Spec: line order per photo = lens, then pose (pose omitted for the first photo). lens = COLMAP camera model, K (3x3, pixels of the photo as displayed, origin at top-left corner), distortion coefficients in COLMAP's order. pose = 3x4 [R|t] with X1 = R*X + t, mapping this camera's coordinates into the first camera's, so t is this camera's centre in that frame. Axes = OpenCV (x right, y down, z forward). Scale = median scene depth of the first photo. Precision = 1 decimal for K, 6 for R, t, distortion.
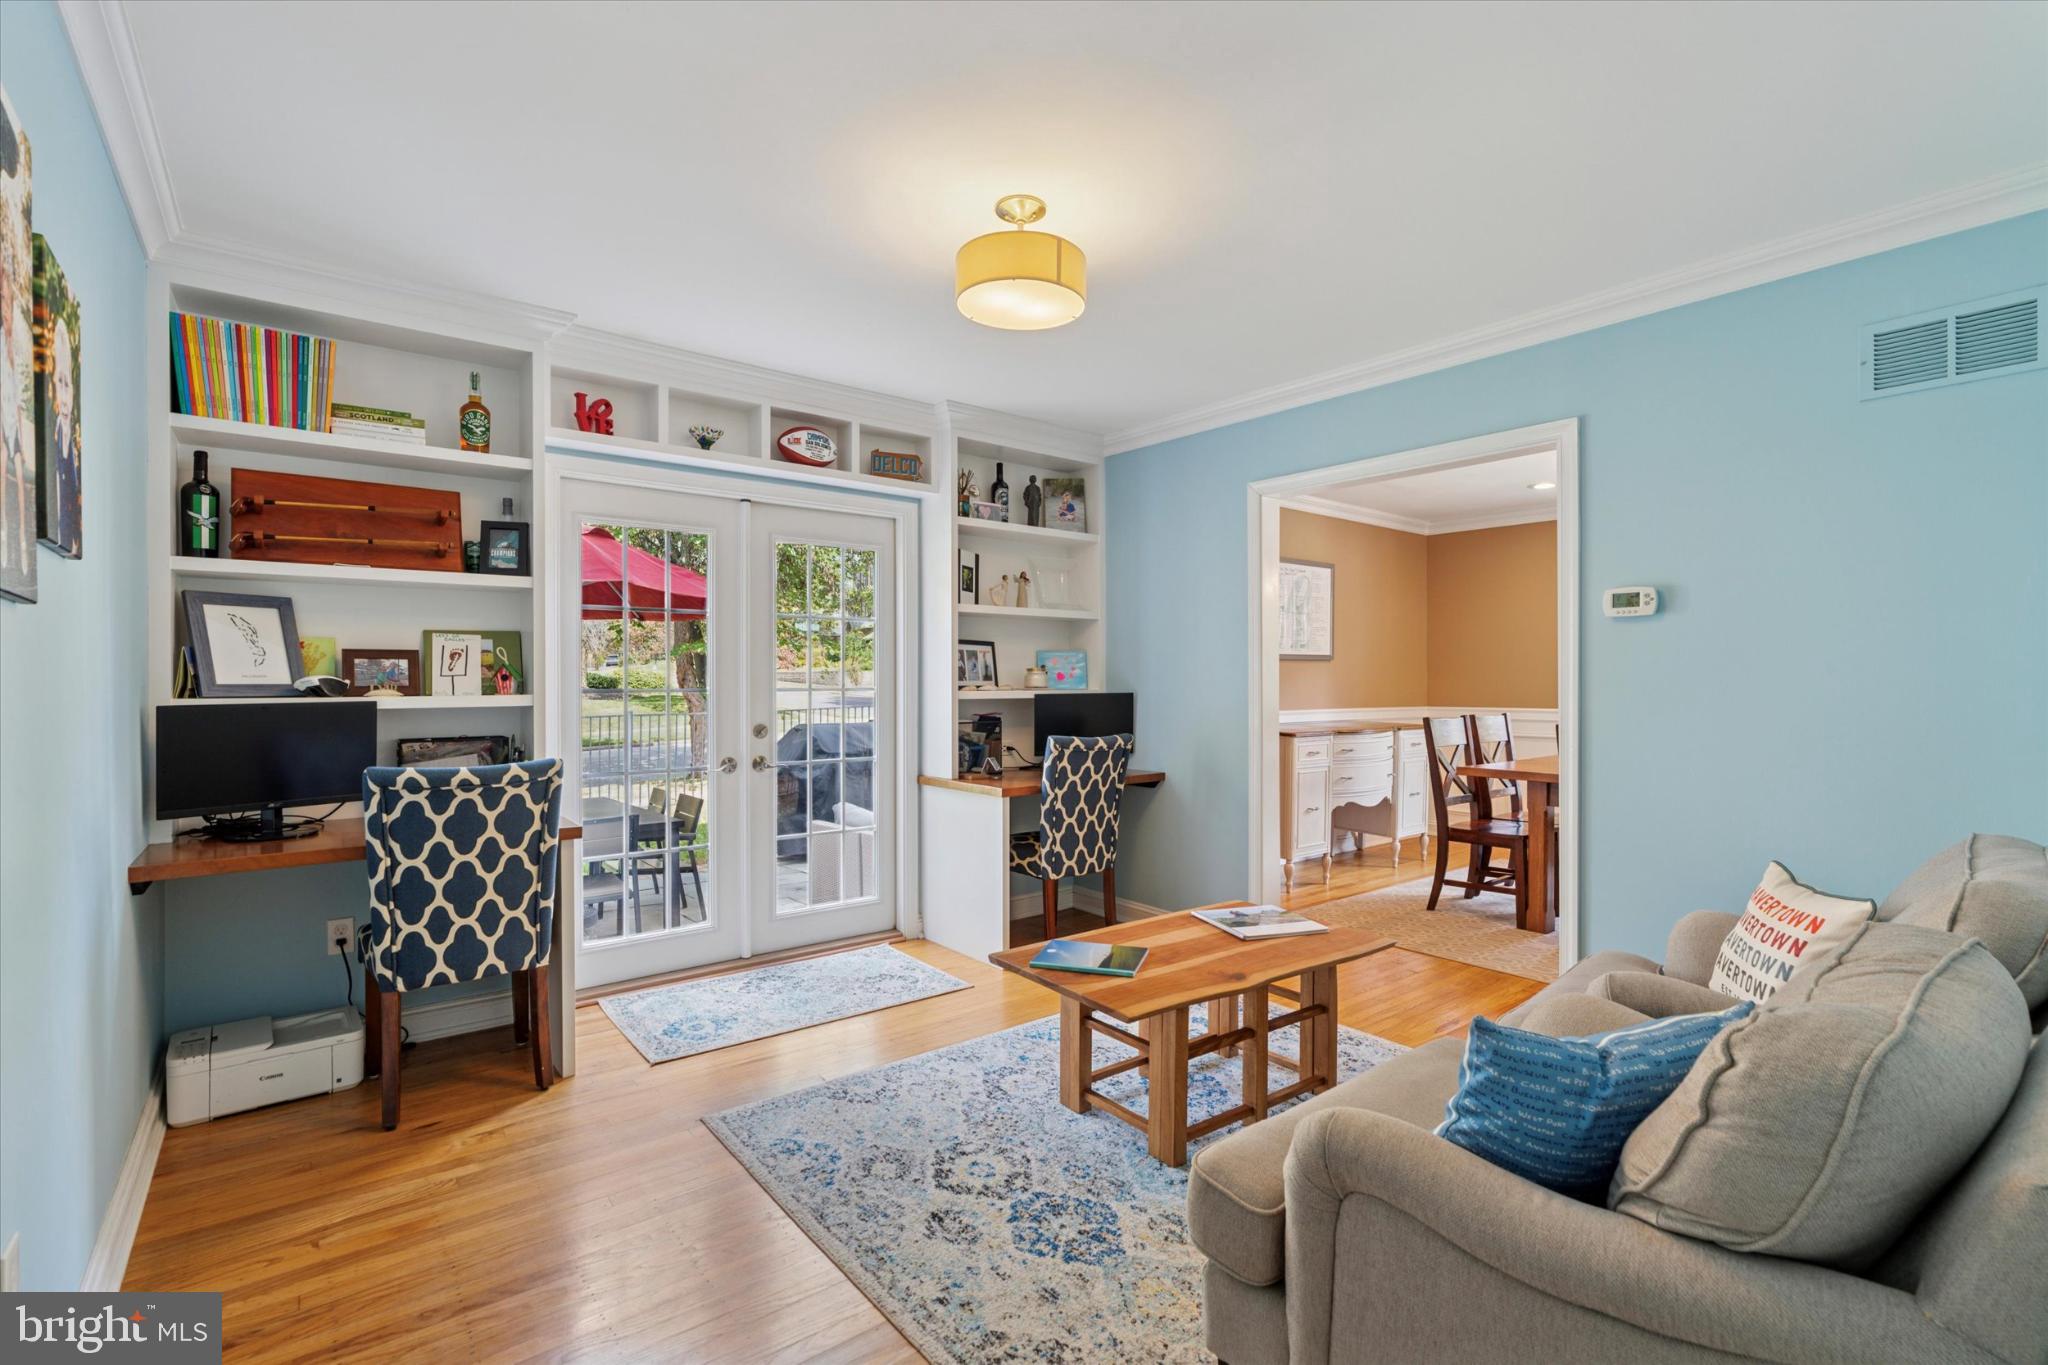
lens RADIAL K [[930.5, 0, 1023.1], [0, 930.5, 687.2], [0, 0, 1]] dist [-0.004217, 0.002291]
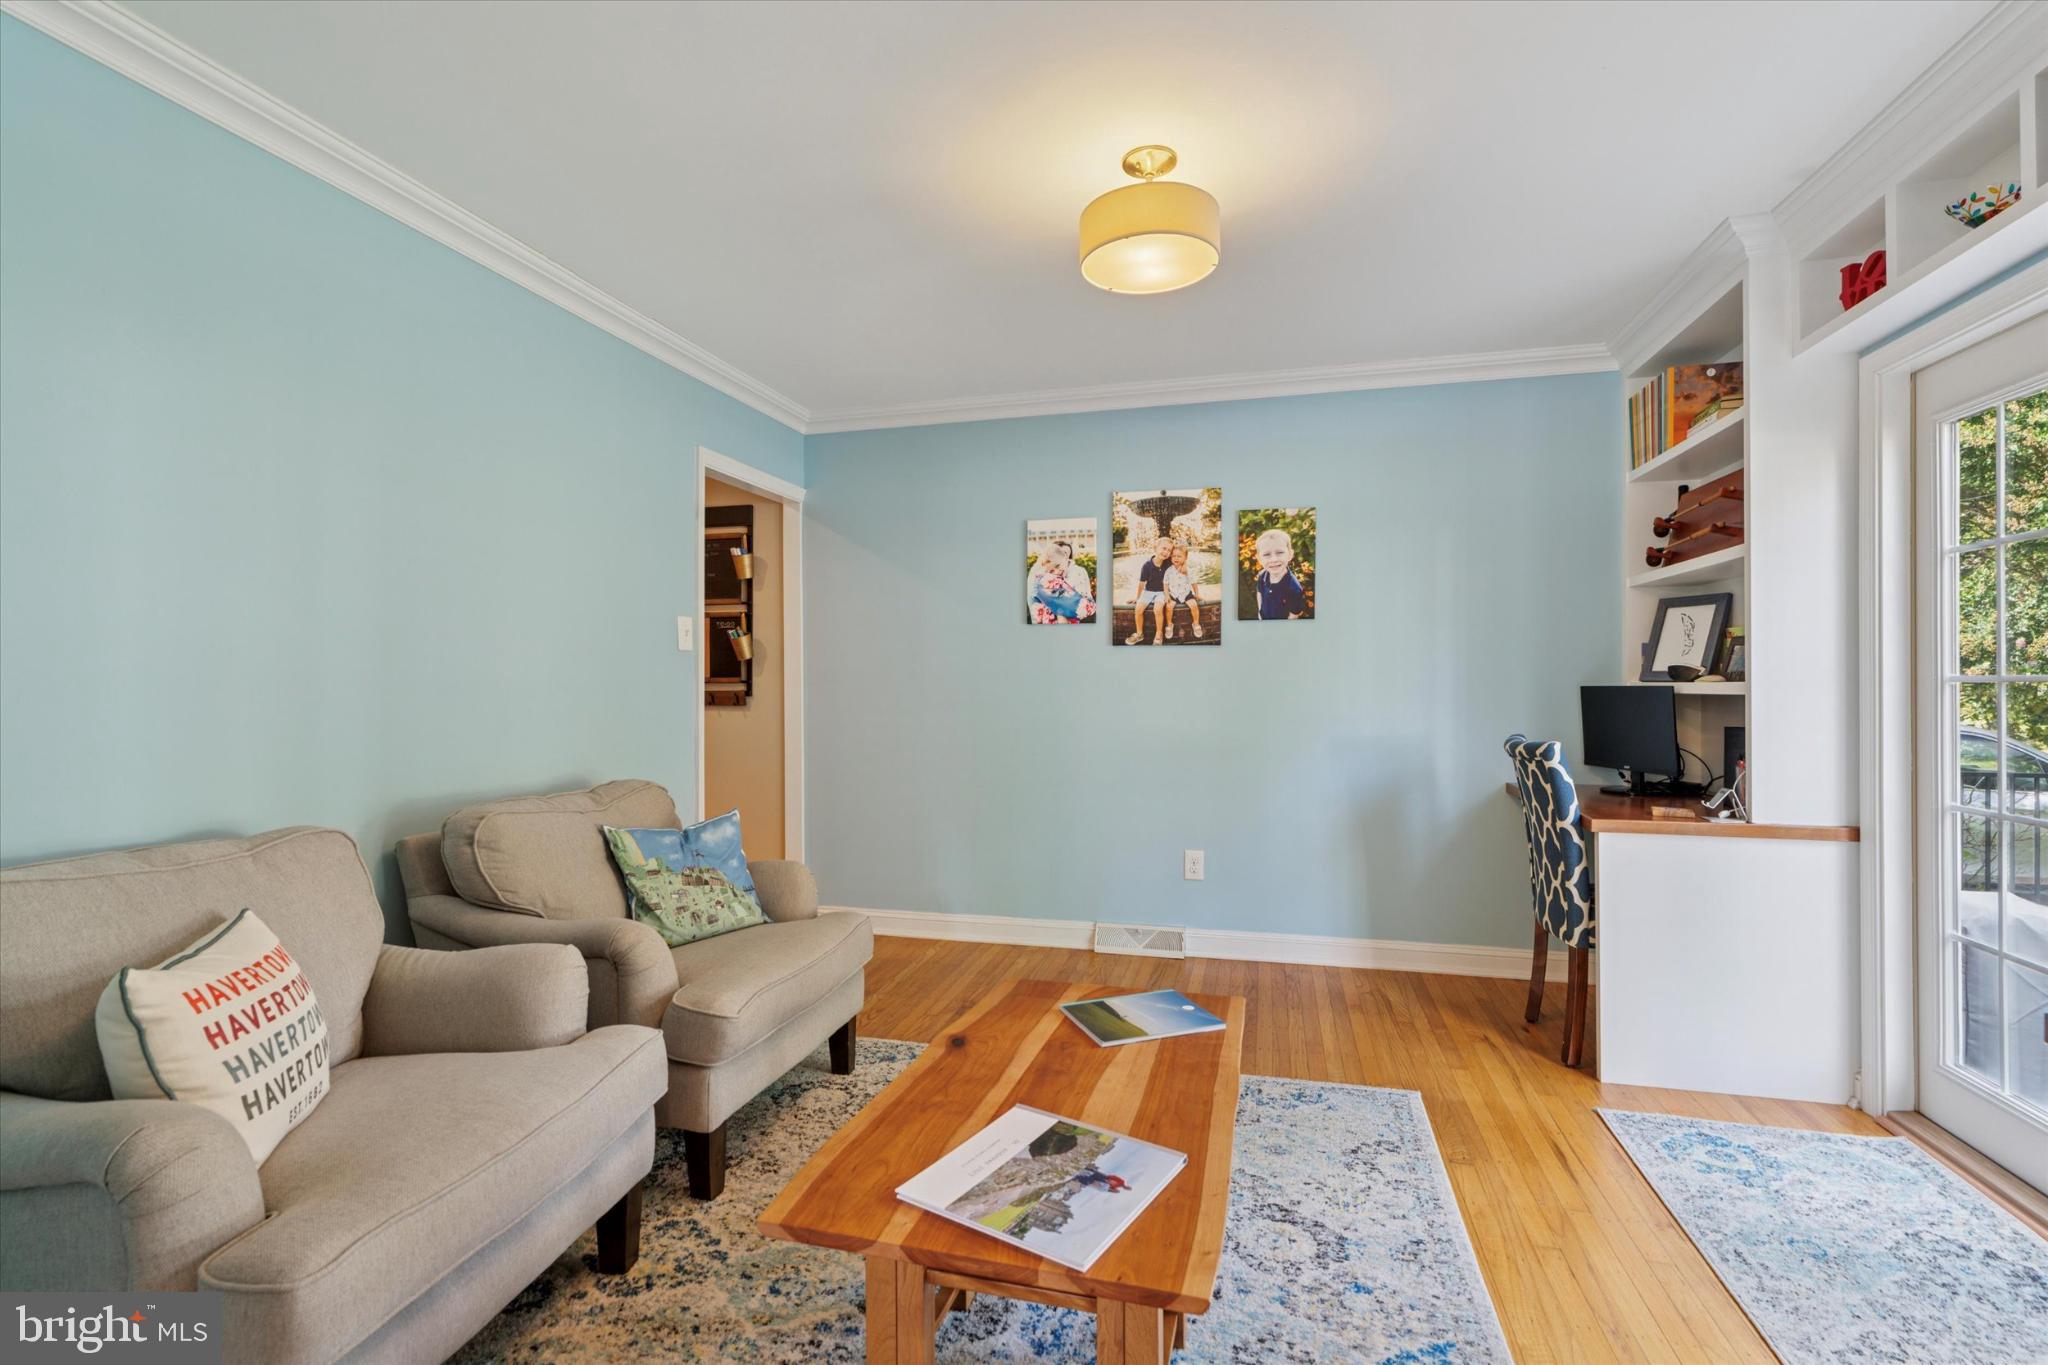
lens RADIAL K [[930.5, 0, 1027.4], [0, 930.5, 683.6], [0, 0, 1]] dist [-0.004217, 0.002291]
pose [[-0.798072, 0.002083, -0.602558, 0.626887], [-0.002892, 0.999969, 0.007288, 0.007515], [0.602555, 0.007559, -0.798041, 1.590260]]
